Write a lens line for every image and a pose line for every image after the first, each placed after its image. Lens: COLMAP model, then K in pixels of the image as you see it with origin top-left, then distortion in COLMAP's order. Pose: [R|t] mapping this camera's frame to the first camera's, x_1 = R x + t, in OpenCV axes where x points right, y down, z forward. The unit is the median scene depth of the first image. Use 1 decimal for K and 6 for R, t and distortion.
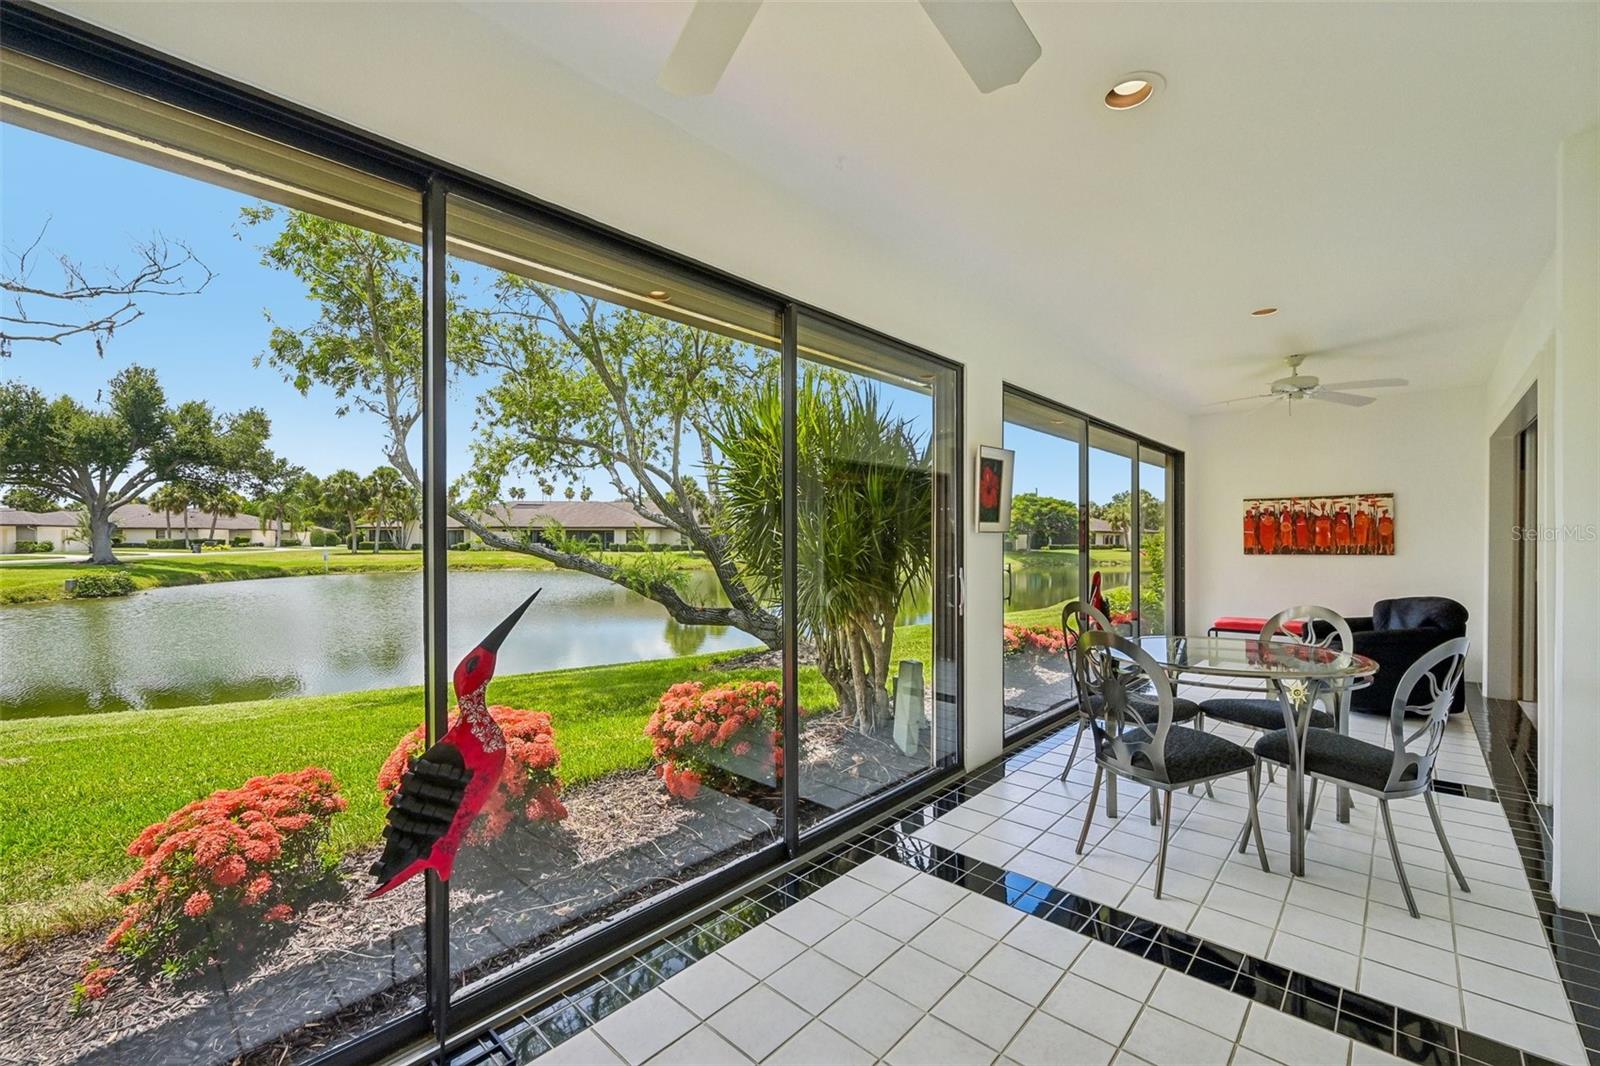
lens RADIAL K [[652.9, 0, 818.7], [0, 652.9, 537.3], [0, 0, 1]] dist [-0.012598, 0.000481]
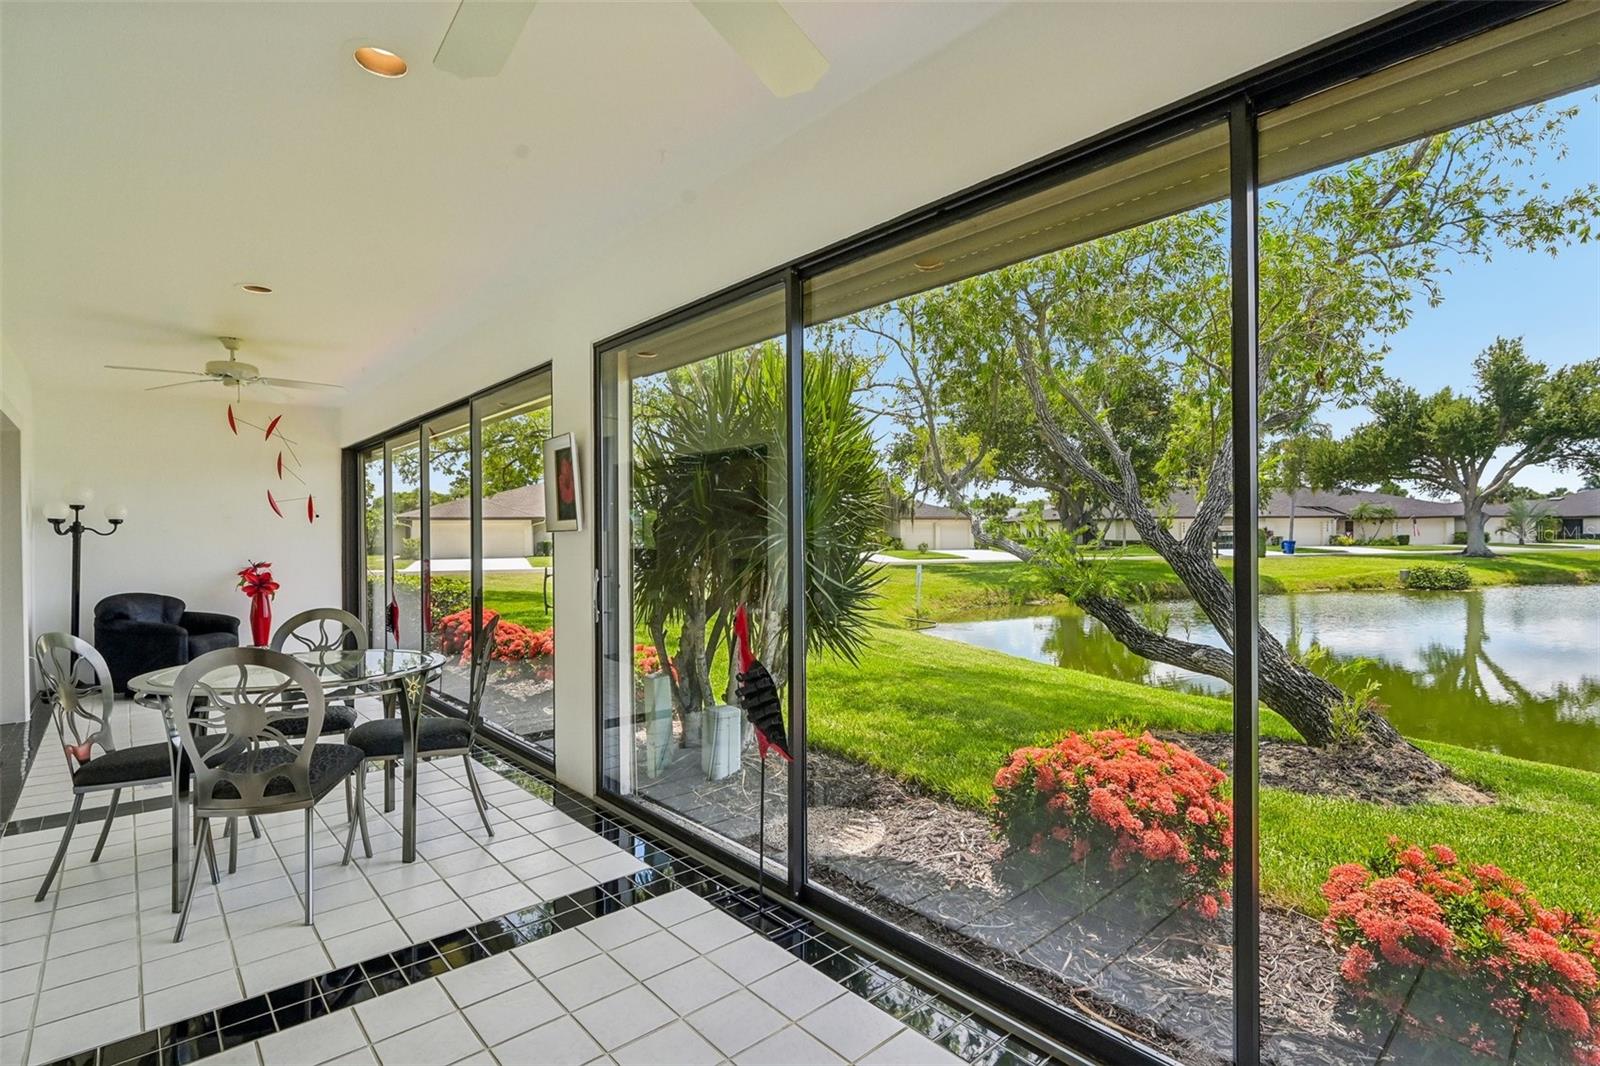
lens RADIAL K [[758.8, 0, 800.0], [0, 758.8, 533.0], [0, 0, 1]] dist [0.001687, 0.000244]
pose [[-0.111743, -0.000856, -0.993737, 0.101604], [0.009111, 0.999957, -0.001885, -0.000065], [0.993695, -0.009264, -0.111731, 0.115999]]
